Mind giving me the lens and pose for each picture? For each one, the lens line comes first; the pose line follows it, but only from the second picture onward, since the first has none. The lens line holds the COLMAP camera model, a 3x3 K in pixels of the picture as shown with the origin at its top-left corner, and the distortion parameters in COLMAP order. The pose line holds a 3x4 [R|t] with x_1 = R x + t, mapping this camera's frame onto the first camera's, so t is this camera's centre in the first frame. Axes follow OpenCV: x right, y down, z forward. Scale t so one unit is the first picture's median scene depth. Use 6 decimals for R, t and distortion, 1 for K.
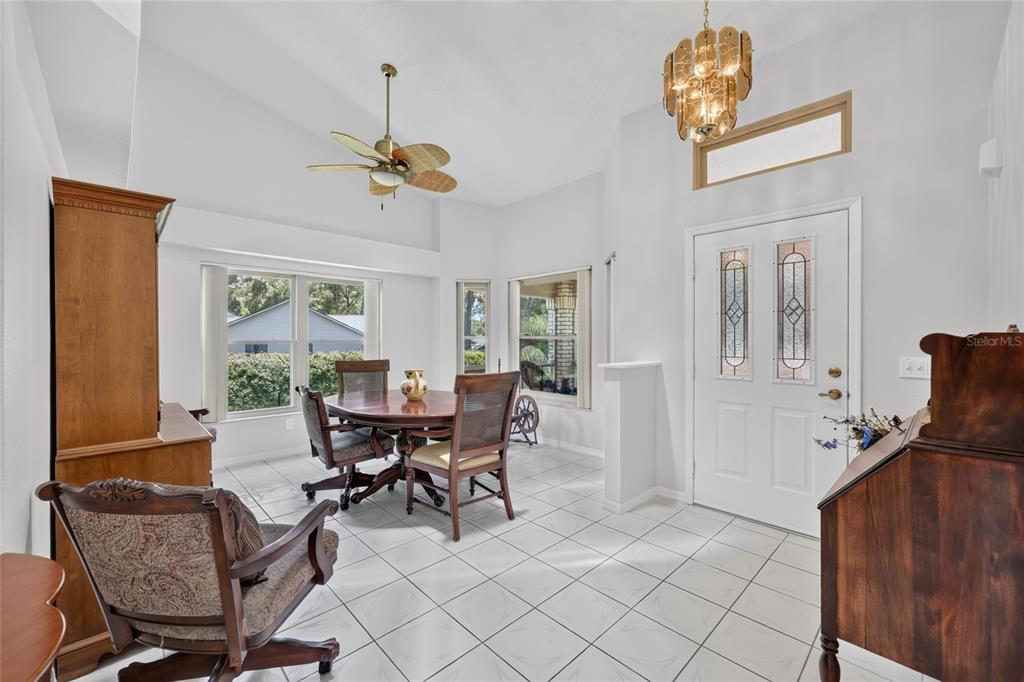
lens RADIAL K [[412.6, 0, 515.6], [0, 412.6, 339.2], [0, 0, 1]] dist [-0.003455, 0.000093]
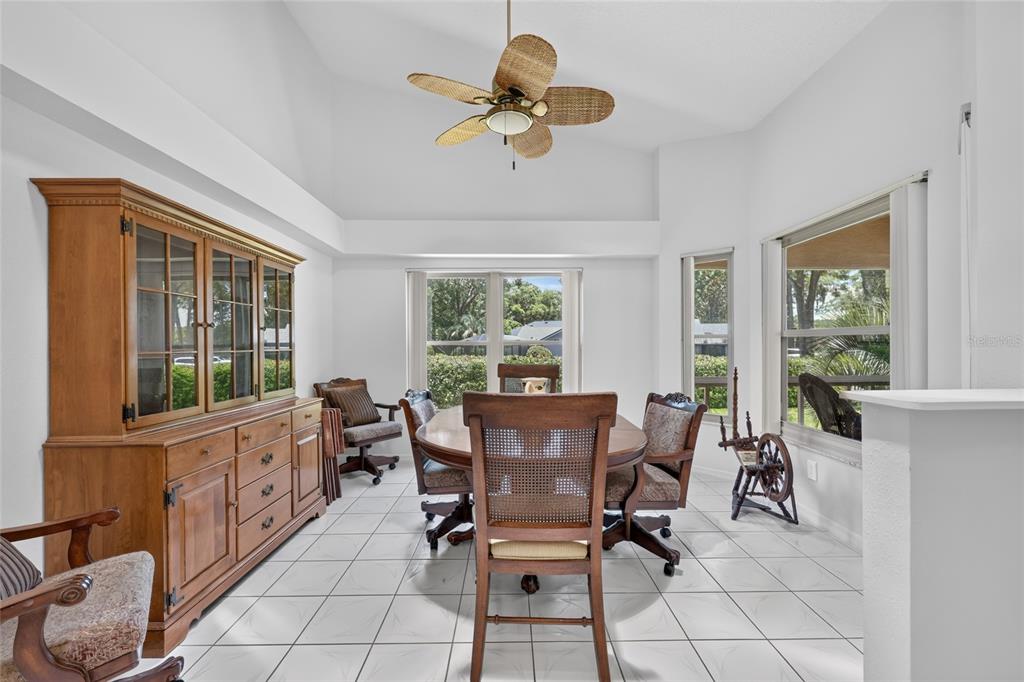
lens RADIAL K [[412.6, 0, 509.9], [0, 412.6, 346.5], [0, 0, 1]] dist [-0.003455, 0.000093]
pose [[0.724731, -0.000894, -0.689031, 0.157638], [0.003833, 0.999989, 0.002734, 0.012387], [0.689021, -0.004623, 0.724726, 0.344604]]
